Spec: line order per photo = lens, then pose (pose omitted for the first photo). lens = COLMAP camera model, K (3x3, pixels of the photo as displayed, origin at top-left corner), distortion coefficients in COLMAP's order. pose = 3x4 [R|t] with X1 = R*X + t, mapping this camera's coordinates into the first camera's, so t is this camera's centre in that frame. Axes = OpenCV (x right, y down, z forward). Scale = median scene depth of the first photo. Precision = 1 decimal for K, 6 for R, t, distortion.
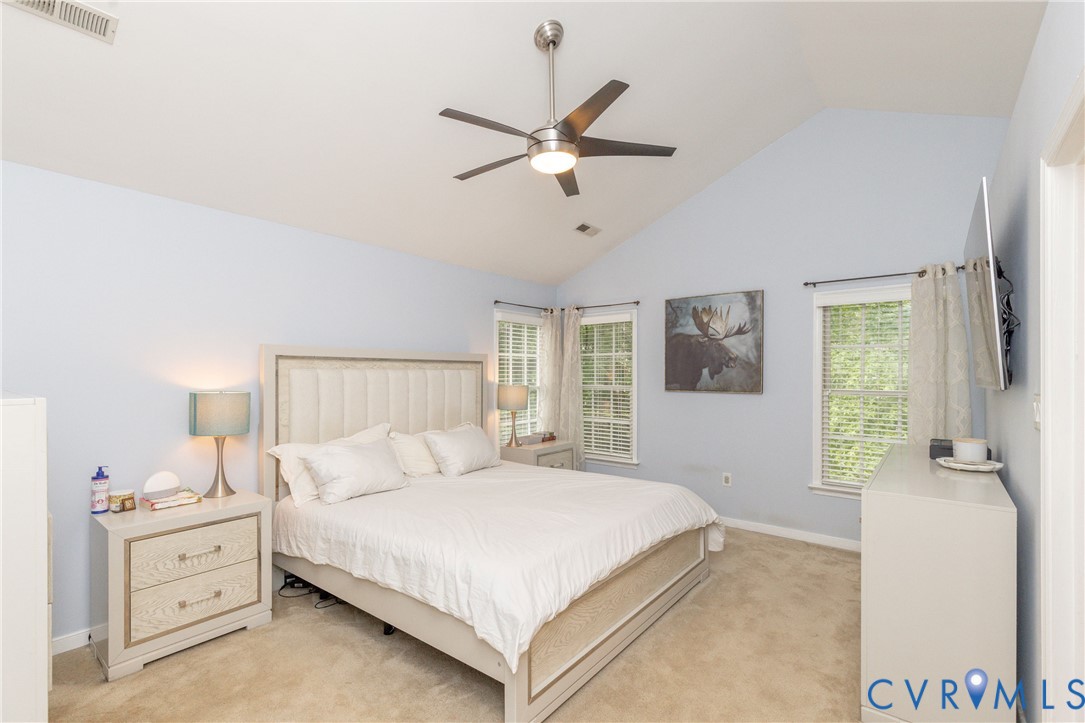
lens RADIAL K [[496.2, 0, 541.3], [0, 496.2, 370.5], [0, 0, 1]] dist [-0.004084, 0.000982]
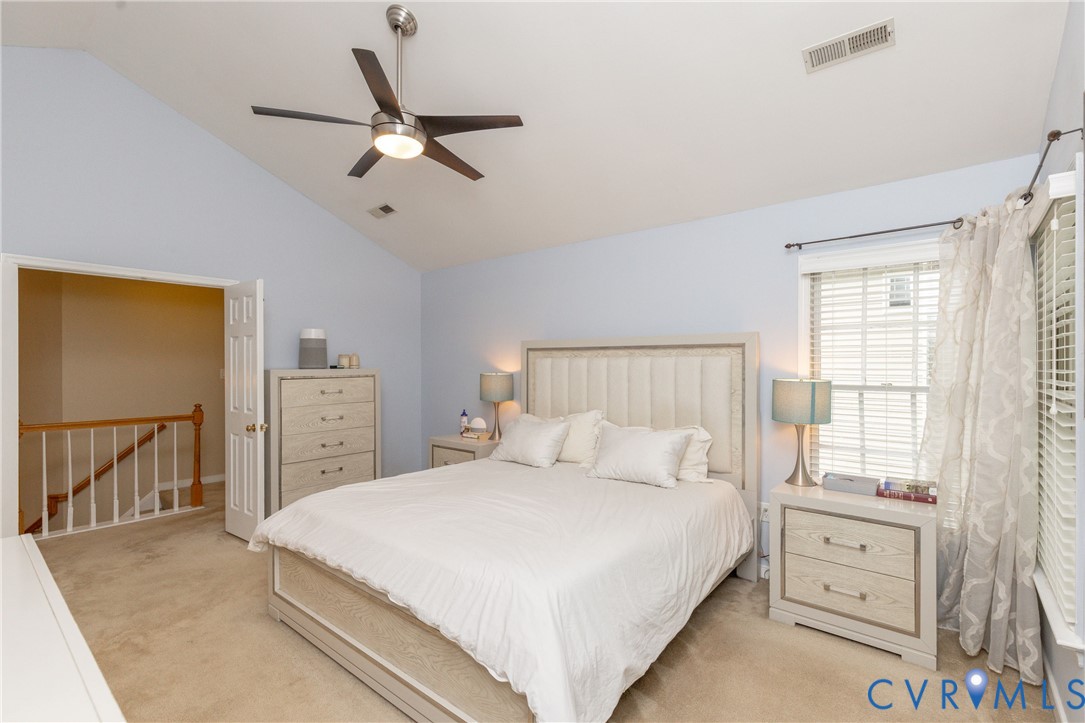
lens RADIAL K [[496.2, 0, 541.6], [0, 496.2, 360.9], [0, 0, 1]] dist [-0.004084, 0.000982]
pose [[-0.019190, -0.008107, -0.999783, 0.571147], [0.001615, 0.999966, -0.008140, 0.010427], [0.999815, -0.001771, -0.019177, 0.737647]]
